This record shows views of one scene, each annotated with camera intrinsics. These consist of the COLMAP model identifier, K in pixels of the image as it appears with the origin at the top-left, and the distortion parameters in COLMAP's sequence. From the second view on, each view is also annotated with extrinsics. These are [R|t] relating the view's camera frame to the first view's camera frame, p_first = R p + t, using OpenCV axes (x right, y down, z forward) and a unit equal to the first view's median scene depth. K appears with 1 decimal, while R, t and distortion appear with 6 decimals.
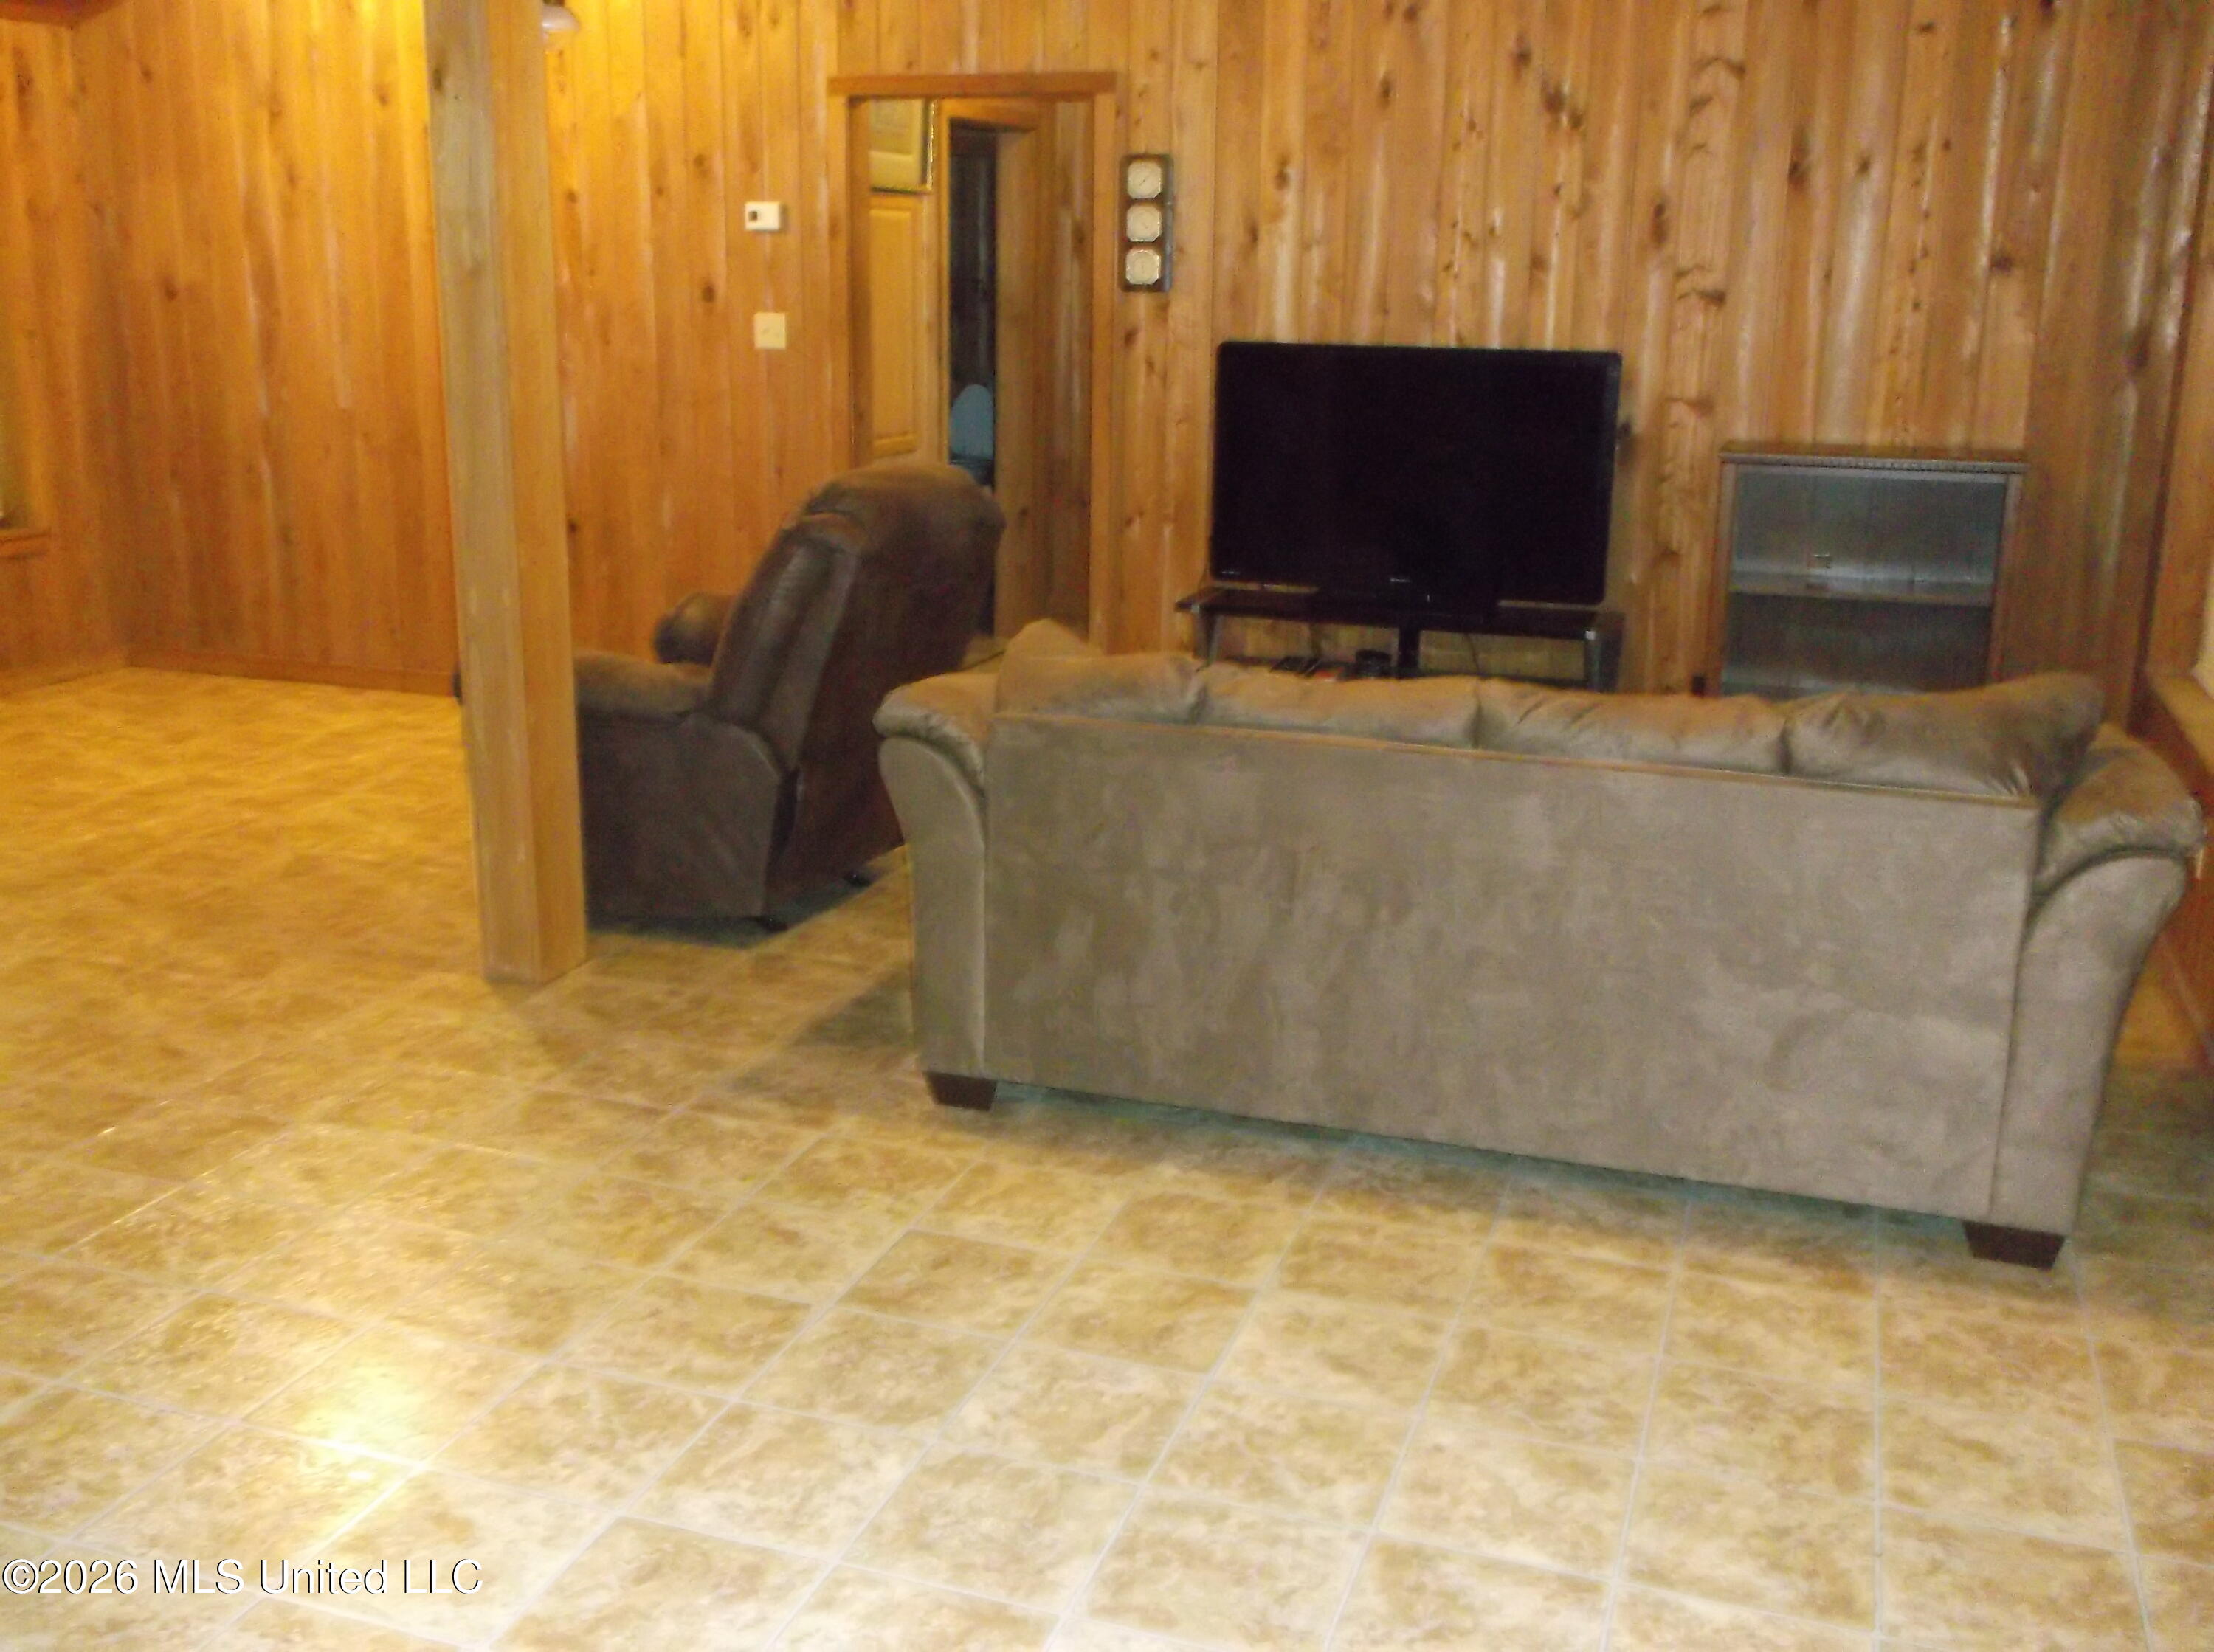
lens RADIAL K [[2204.7, 0, 1119.8], [0, 2204.7, 837.6], [0, 0, 1]] dist [0.008902, 0.000000]
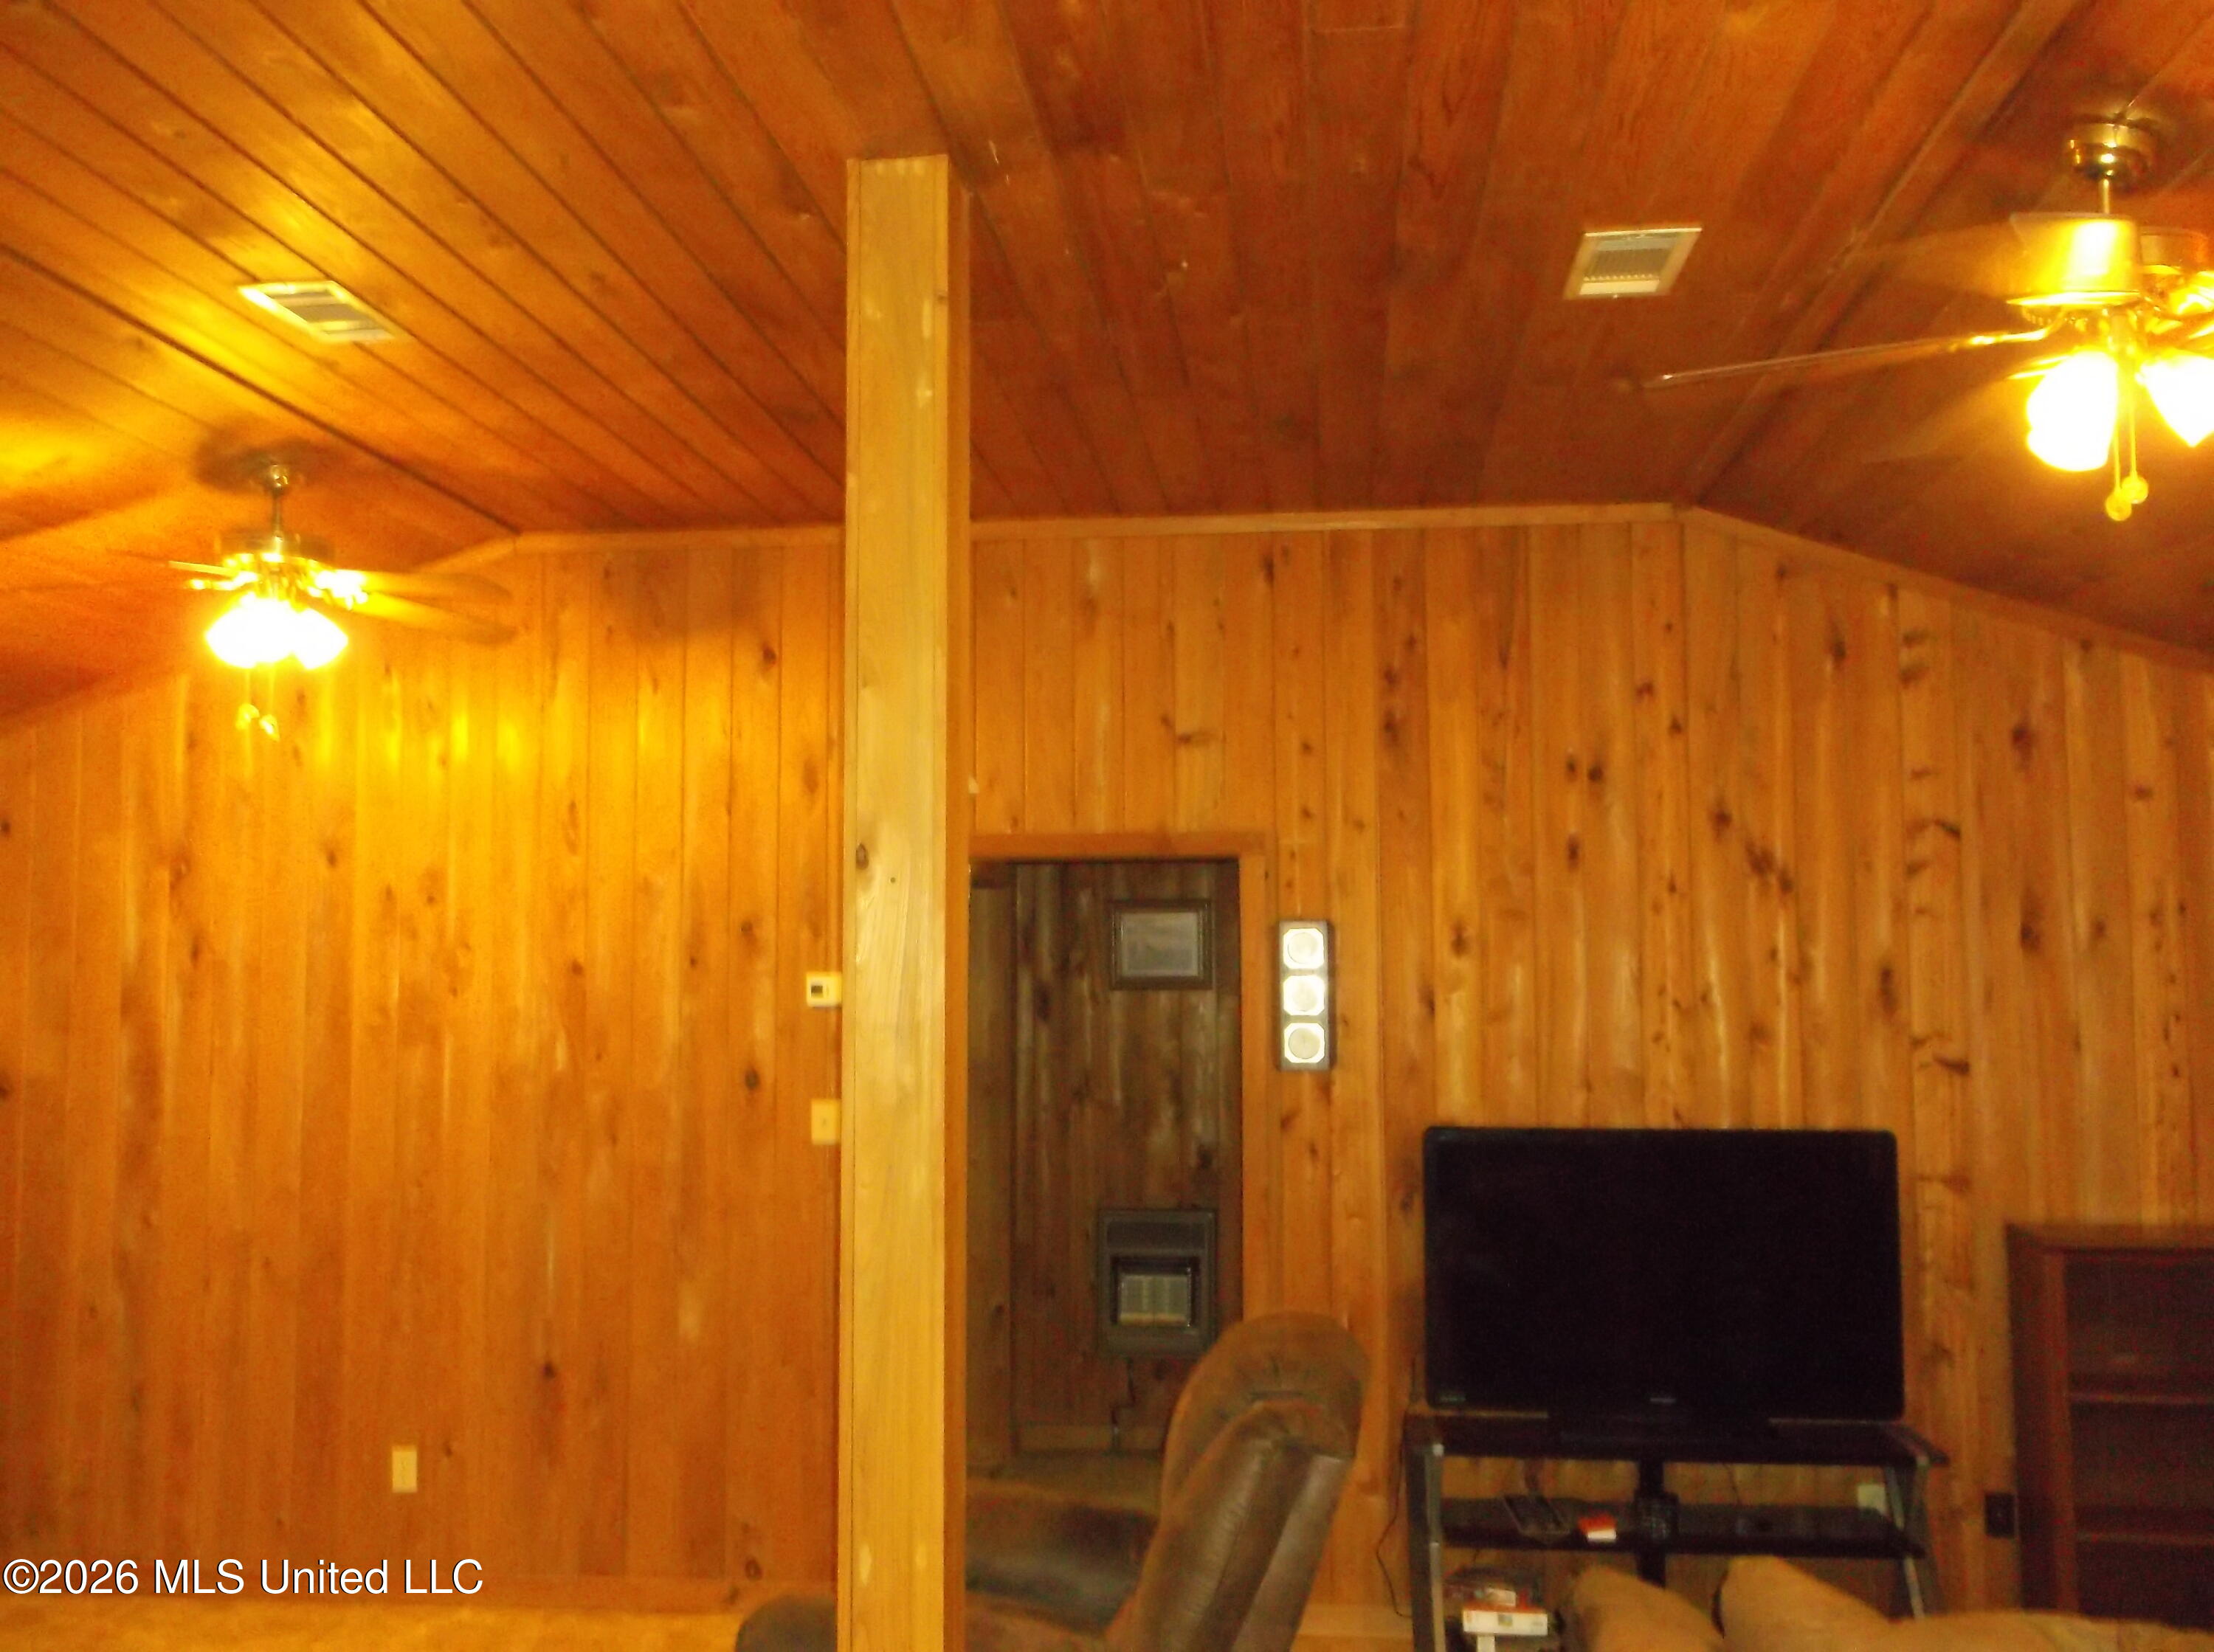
lens RADIAL K [[2204.7, 0, 1097.7], [0, 2204.7, 845.0], [0, 0, 1]] dist [0.008902, 0.000000]
pose [[0.994177, -0.030743, -0.103285, 0.022497], [-0.006310, 0.940191, -0.340590, -0.033247], [0.107579, 0.339258, 0.934522, 0.145800]]
